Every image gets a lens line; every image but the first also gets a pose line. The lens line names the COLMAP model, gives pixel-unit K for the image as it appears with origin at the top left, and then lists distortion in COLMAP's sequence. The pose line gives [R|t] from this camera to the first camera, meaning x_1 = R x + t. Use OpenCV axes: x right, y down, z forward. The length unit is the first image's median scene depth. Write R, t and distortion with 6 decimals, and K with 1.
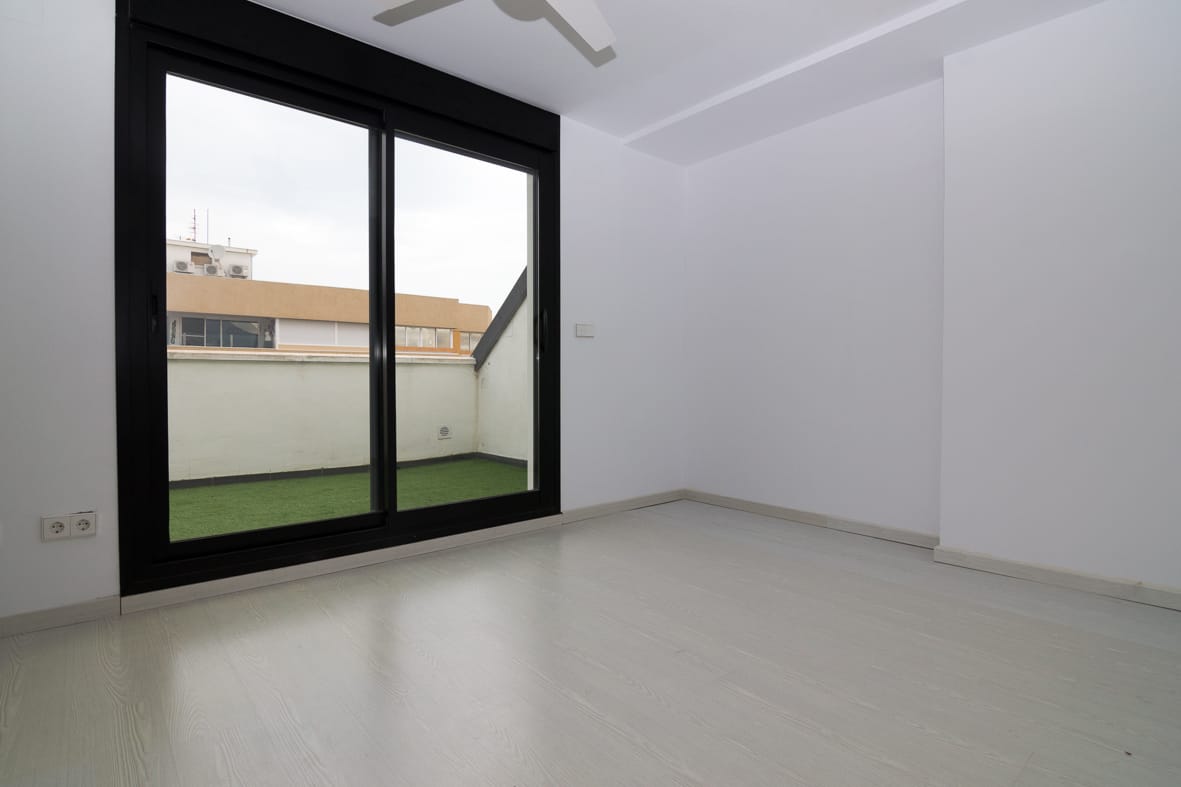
lens RADIAL K [[604.8, 0, 590.5], [0, 604.8, 393.5], [0, 0, 1]] dist [-0.000454, -0.013230]
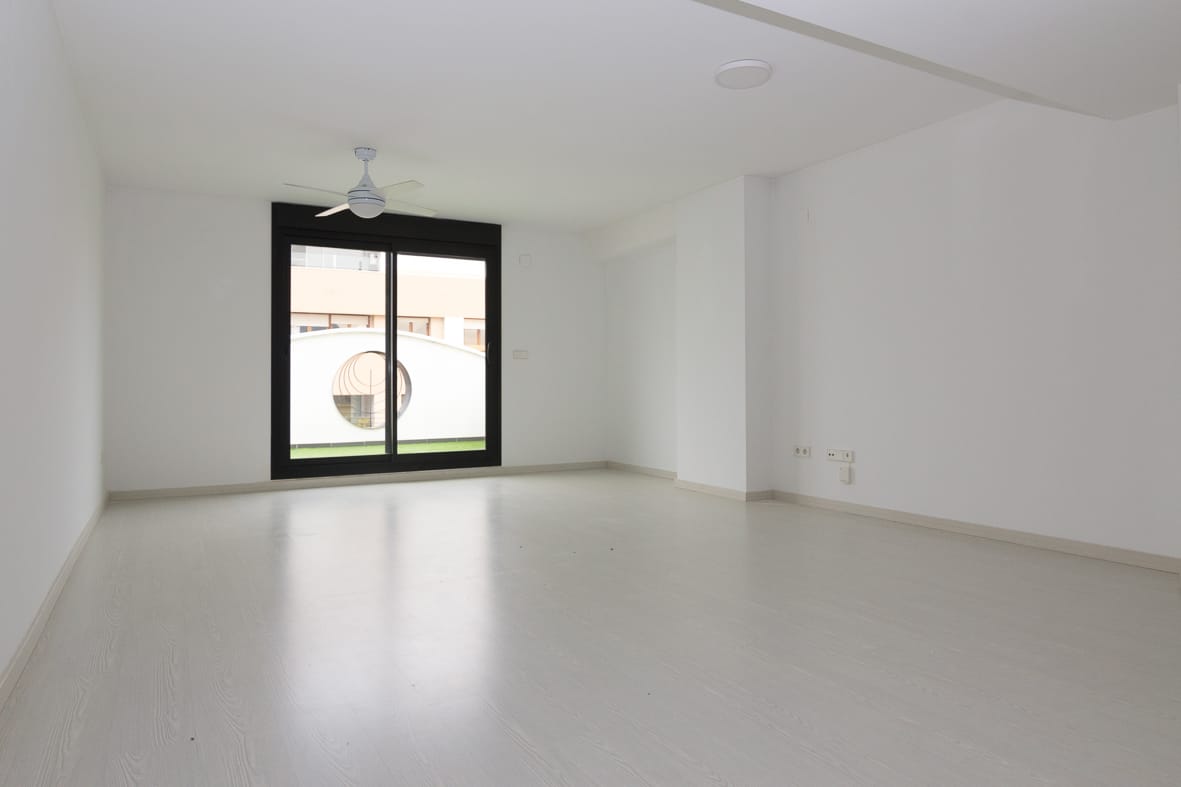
lens RADIAL K [[727.0, 0, 589.7], [0, 727.0, 374.9], [0, 0, 1]] dist [-0.001014, -0.000243]
pose [[0.976669, -0.008975, -0.214563, 0.774810], [0.002855, 0.999581, -0.028819, 0.012197], [0.214732, 0.027534, 0.976285, -1.124840]]
